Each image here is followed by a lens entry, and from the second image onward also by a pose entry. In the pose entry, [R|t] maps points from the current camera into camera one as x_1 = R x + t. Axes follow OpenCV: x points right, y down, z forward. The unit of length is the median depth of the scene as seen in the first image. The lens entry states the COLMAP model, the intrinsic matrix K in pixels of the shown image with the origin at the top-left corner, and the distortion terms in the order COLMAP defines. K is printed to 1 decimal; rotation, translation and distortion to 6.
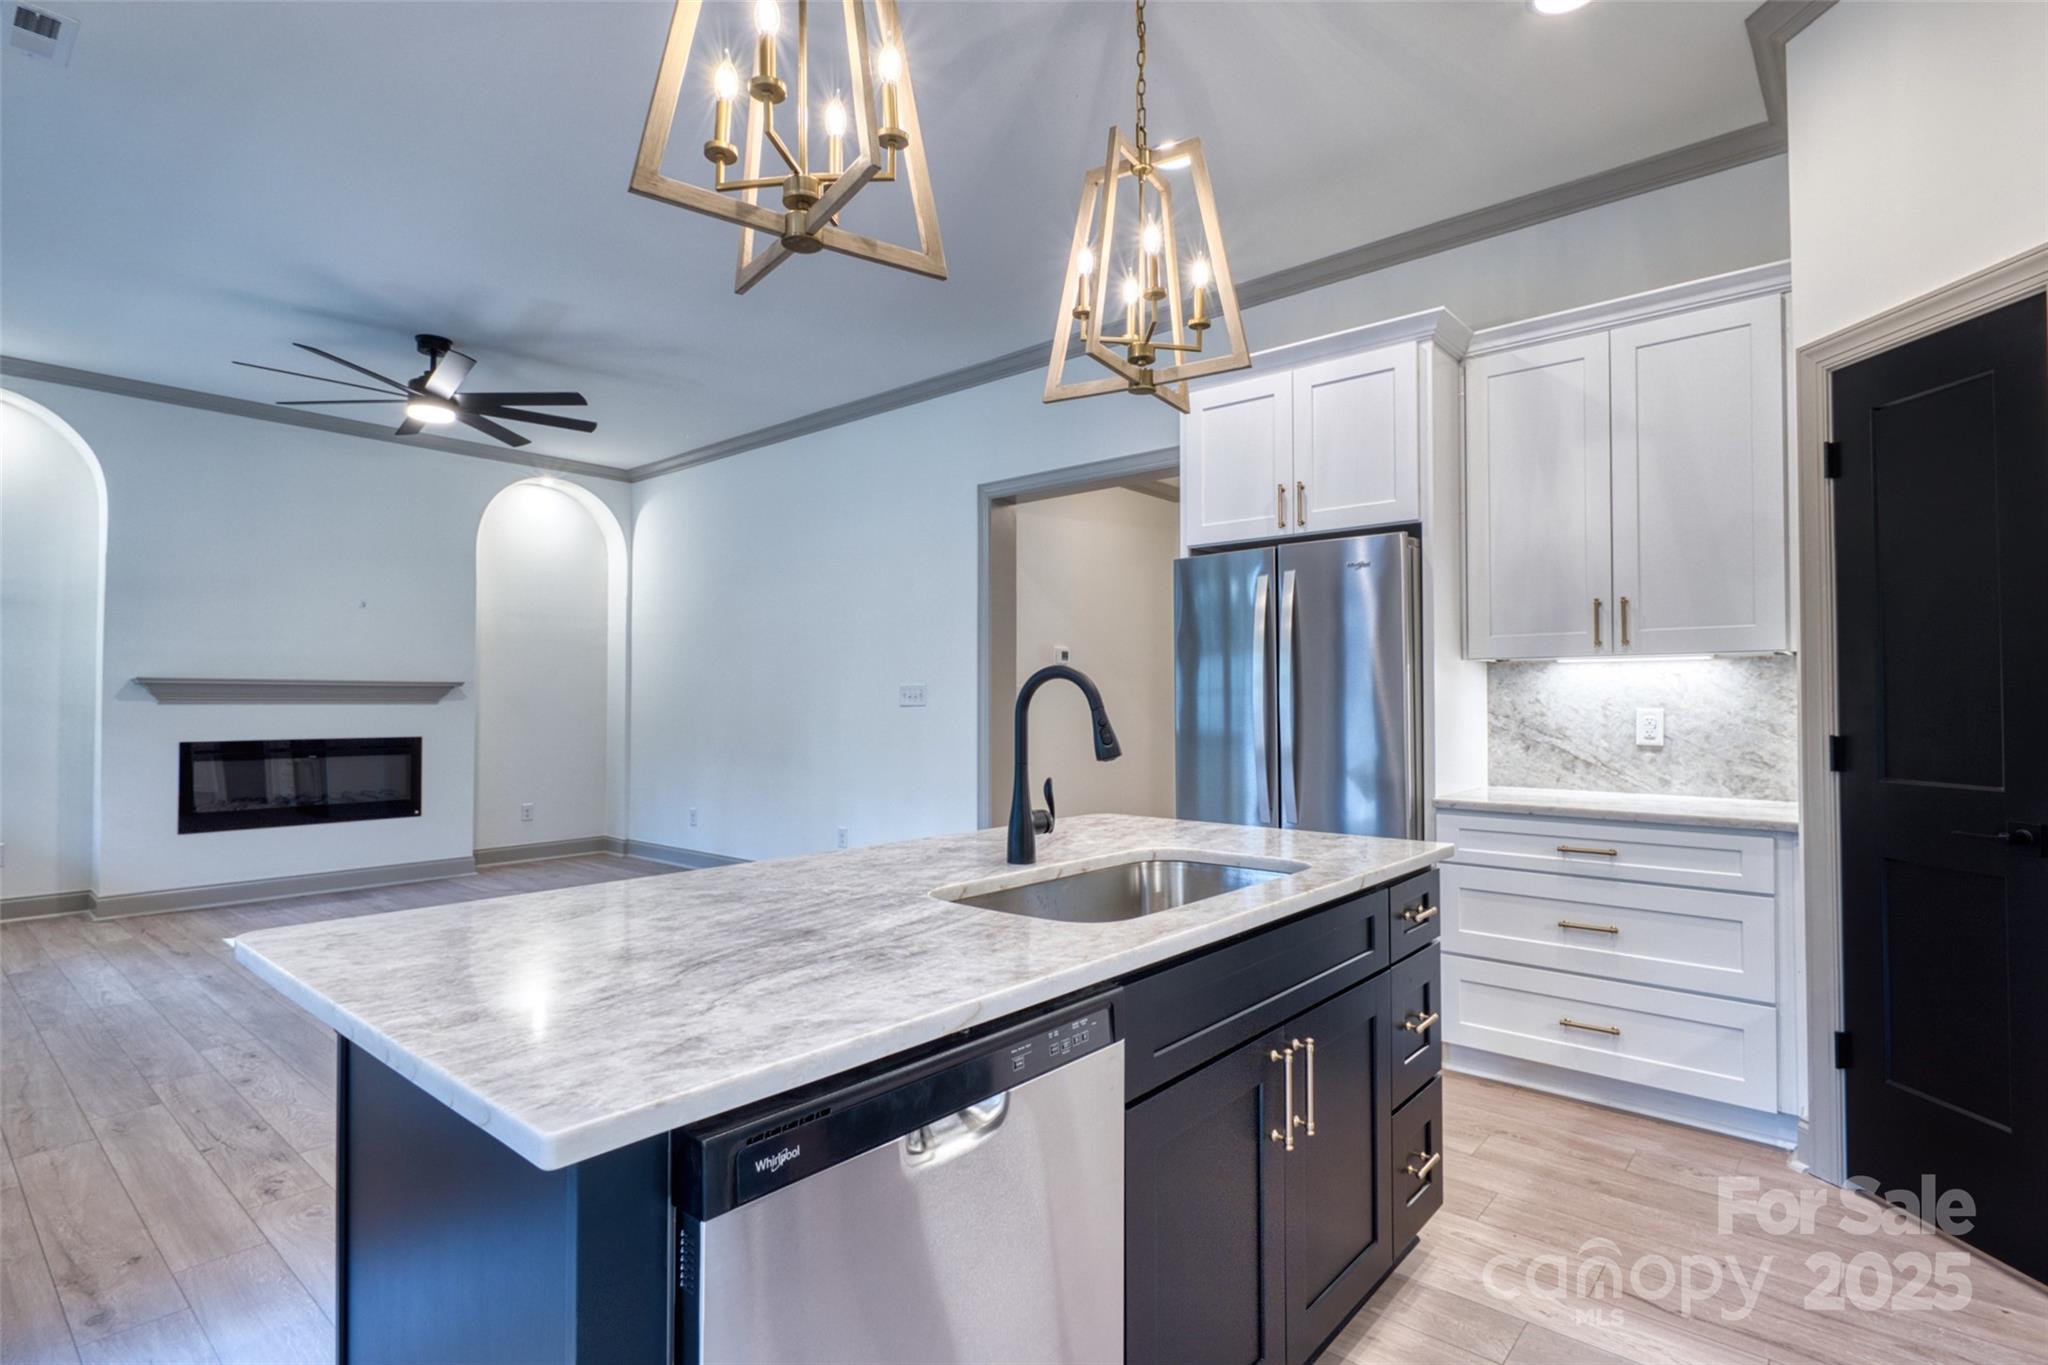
lens RADIAL K [[992.9, 0, 1040.8], [0, 992.9, 682.6], [0, 0, 1]] dist [-0.006064, 0.000739]
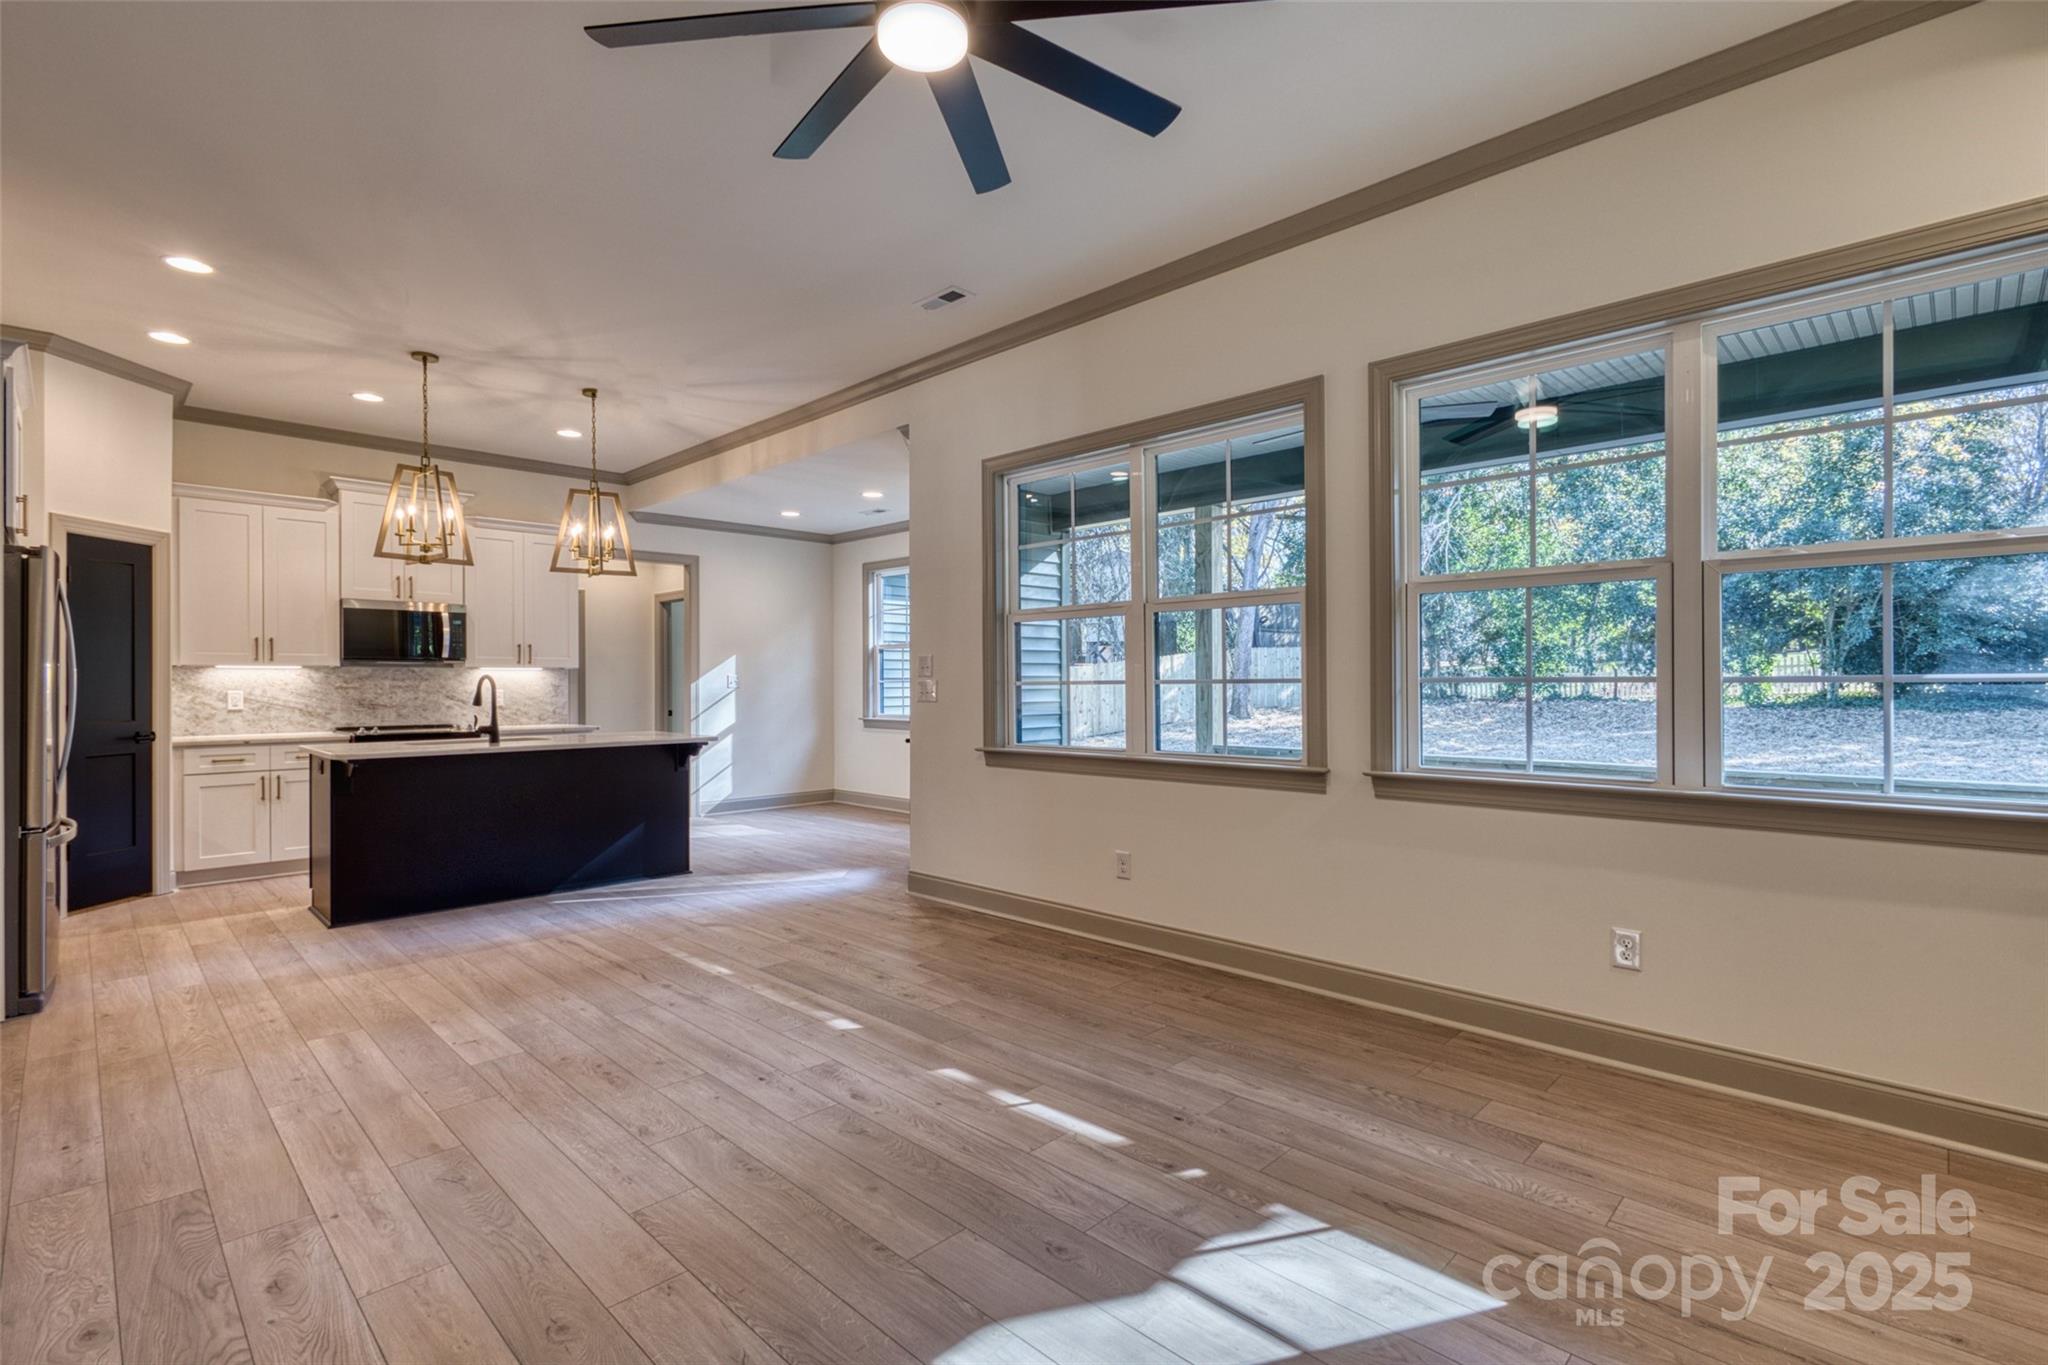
lens RADIAL K [[951.6, 0, 1026.6], [0, 951.6, 684.2], [0, 0, 1]] dist [-0.005004, 0.002163]
pose [[-0.996890, 0.005703, 0.078594, -0.687423], [0.004360, 0.999842, -0.017253, 0.026214], [-0.078680, -0.016857, -0.996757, 1.402105]]
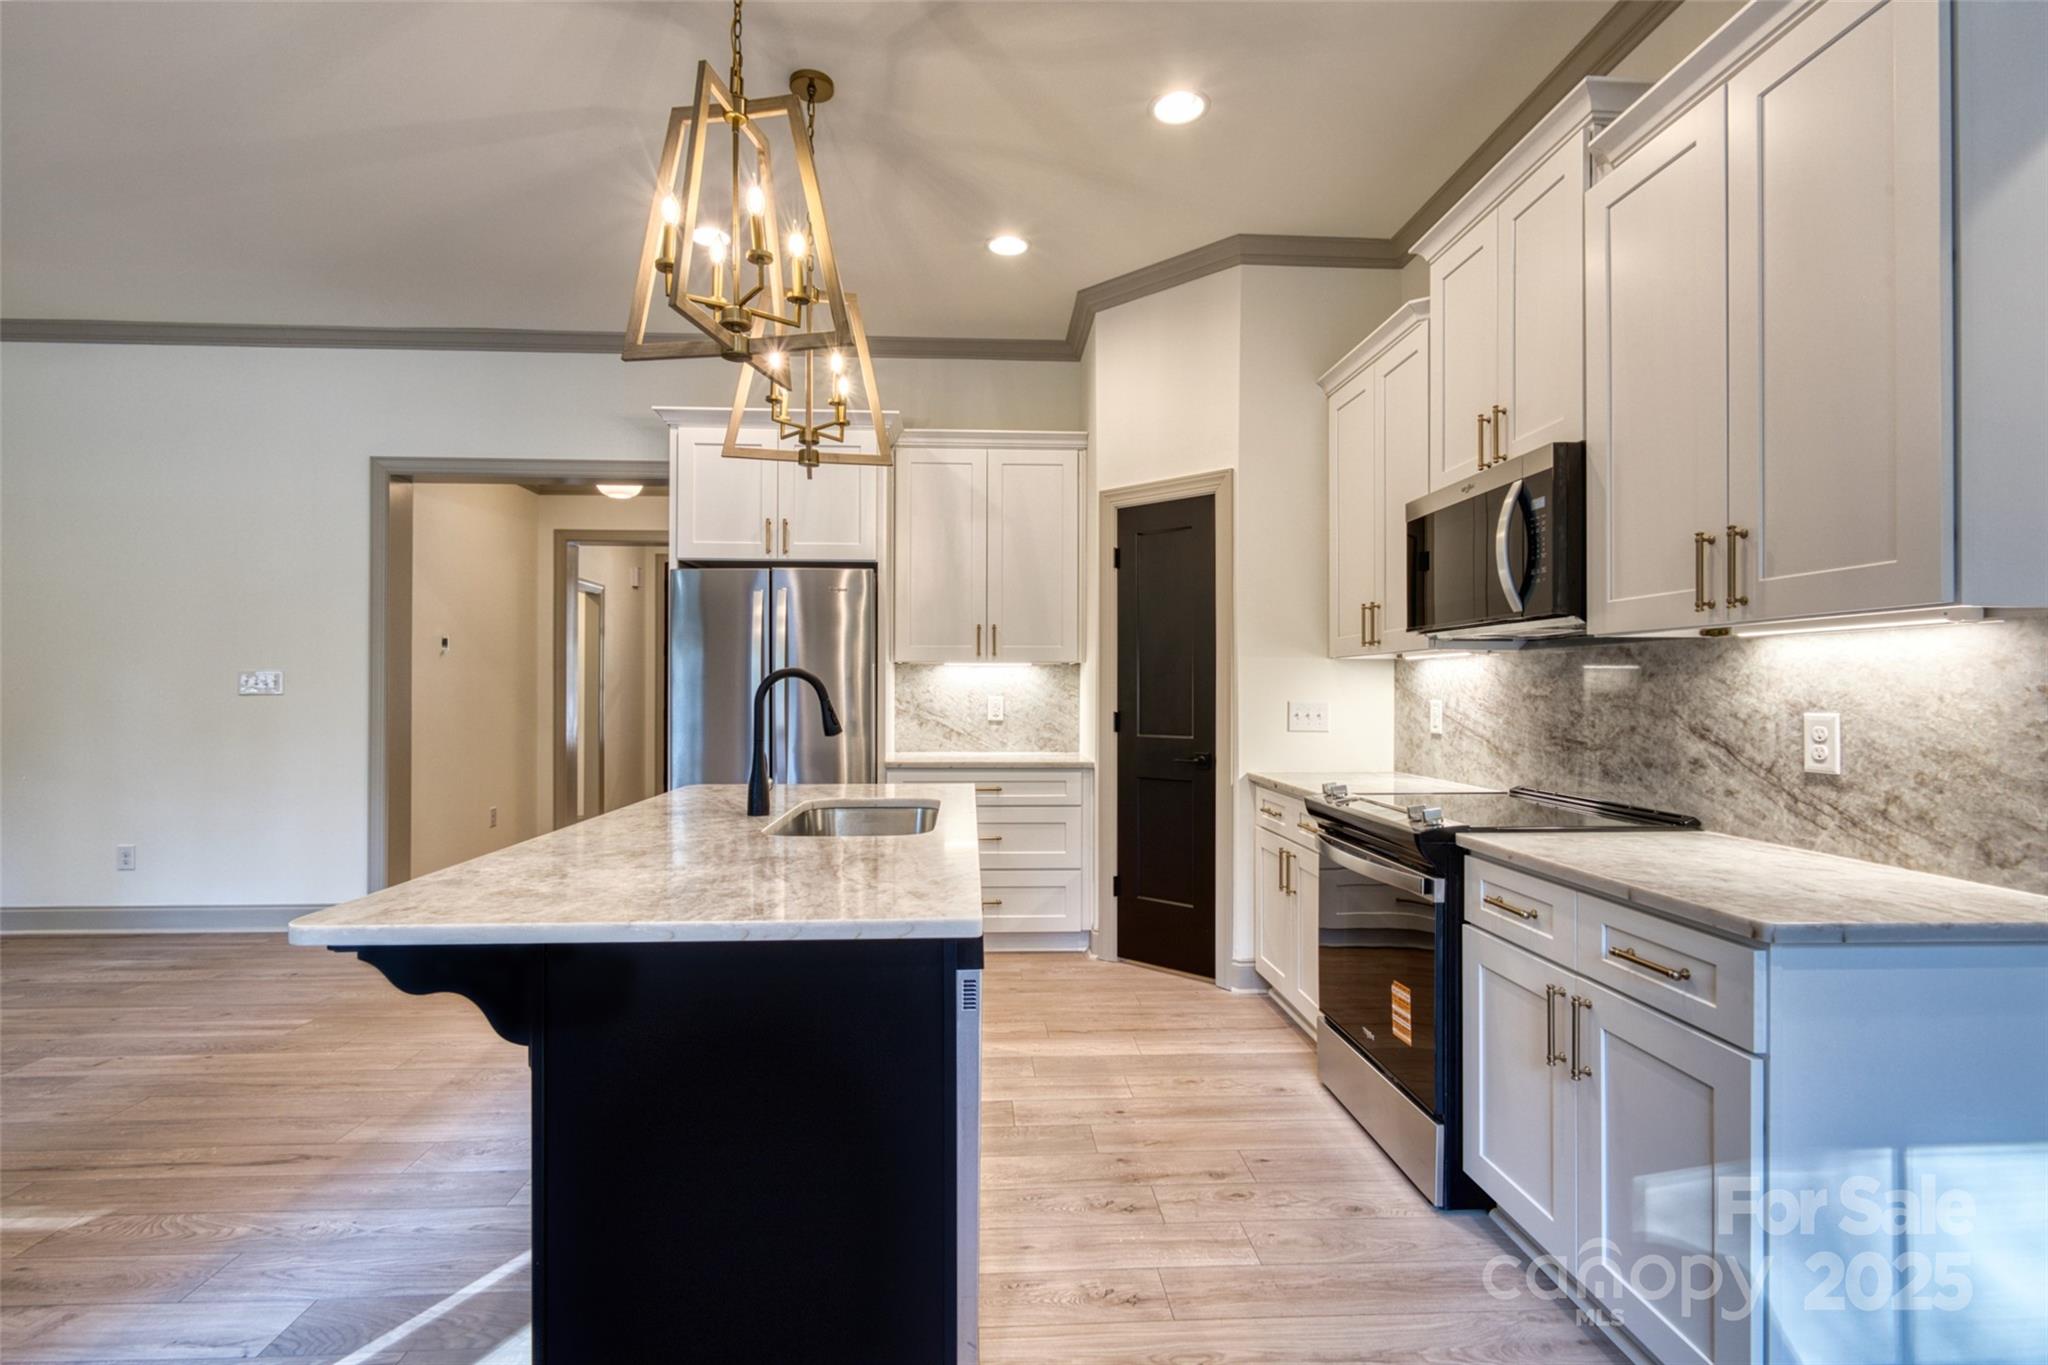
lens RADIAL K [[951.6, 0, 1015.7], [0, 951.6, 683.0], [0, 0, 1]] dist [-0.005004, 0.002163]
pose [[0.727142, 0.007611, 0.686445, -0.251577], [-0.016141, 0.999852, 0.006012, -0.002990], [-0.686297, -0.015452, 0.727157, -0.063335]]
